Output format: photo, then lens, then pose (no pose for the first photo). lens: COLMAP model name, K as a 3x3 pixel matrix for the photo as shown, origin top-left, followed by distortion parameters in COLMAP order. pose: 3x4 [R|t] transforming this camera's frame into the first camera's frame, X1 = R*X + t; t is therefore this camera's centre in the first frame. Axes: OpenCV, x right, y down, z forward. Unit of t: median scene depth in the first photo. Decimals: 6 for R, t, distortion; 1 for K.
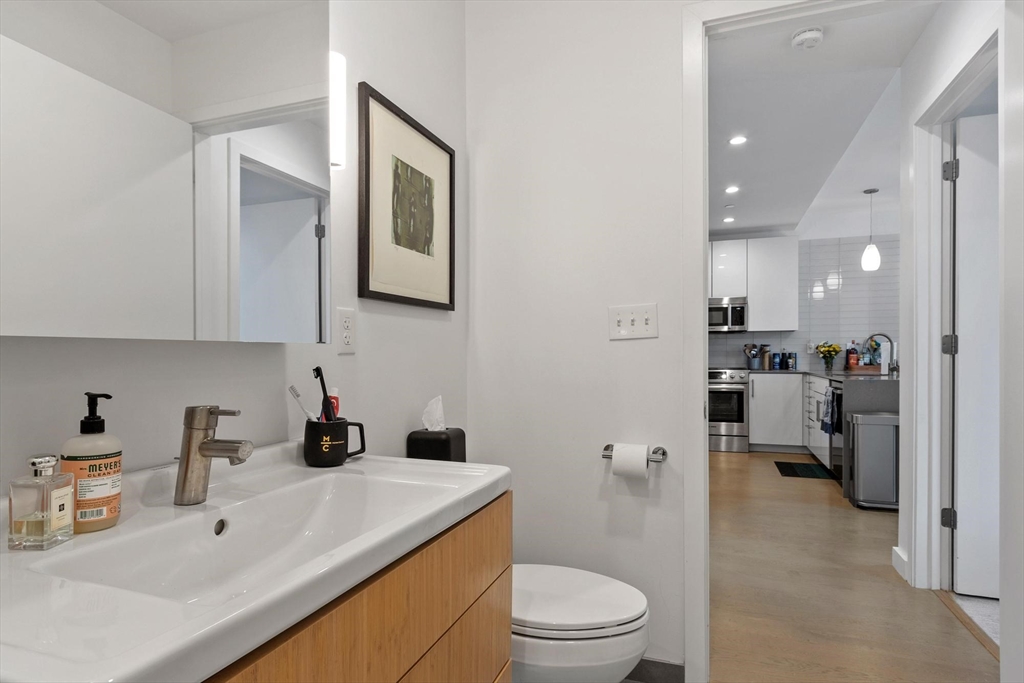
lens RADIAL K [[562.7, 0, 510.9], [0, 562.7, 349.7], [0, 0, 1]] dist [0.002218, 0.000102]
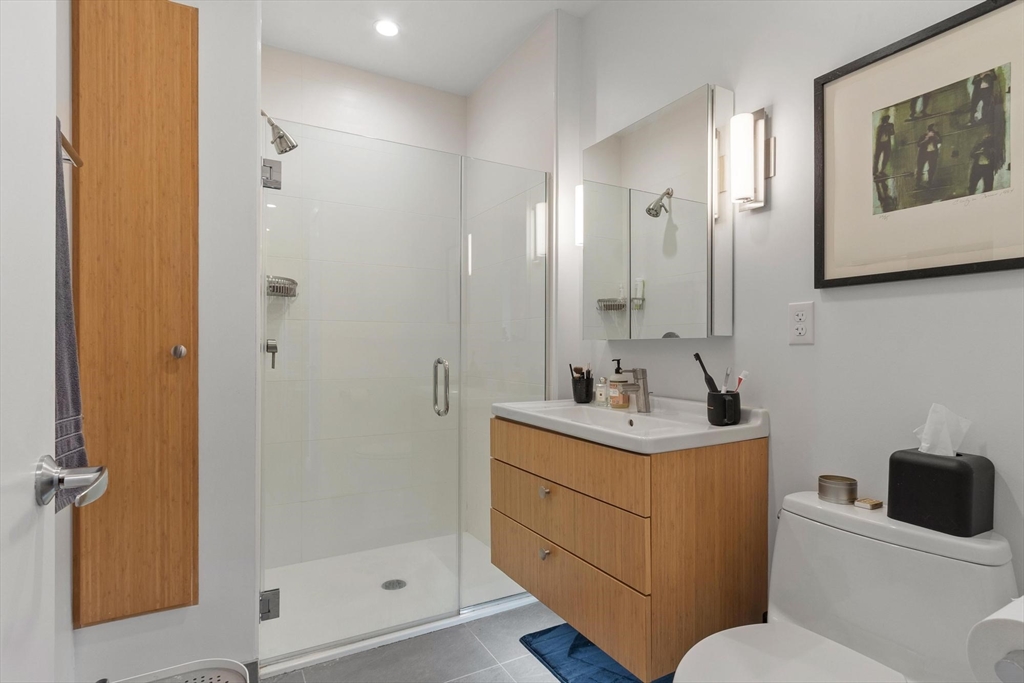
lens RADIAL K [[528.7, 0, 510.5], [0, 528.7, 346.7], [0, 0, 1]] dist [-0.004020, -0.000745]
pose [[-0.644517, -0.001300, -0.764589, 0.747433], [0.007280, 0.999943, -0.007837, 0.014467], [0.764555, -0.010617, -0.644471, 1.070153]]
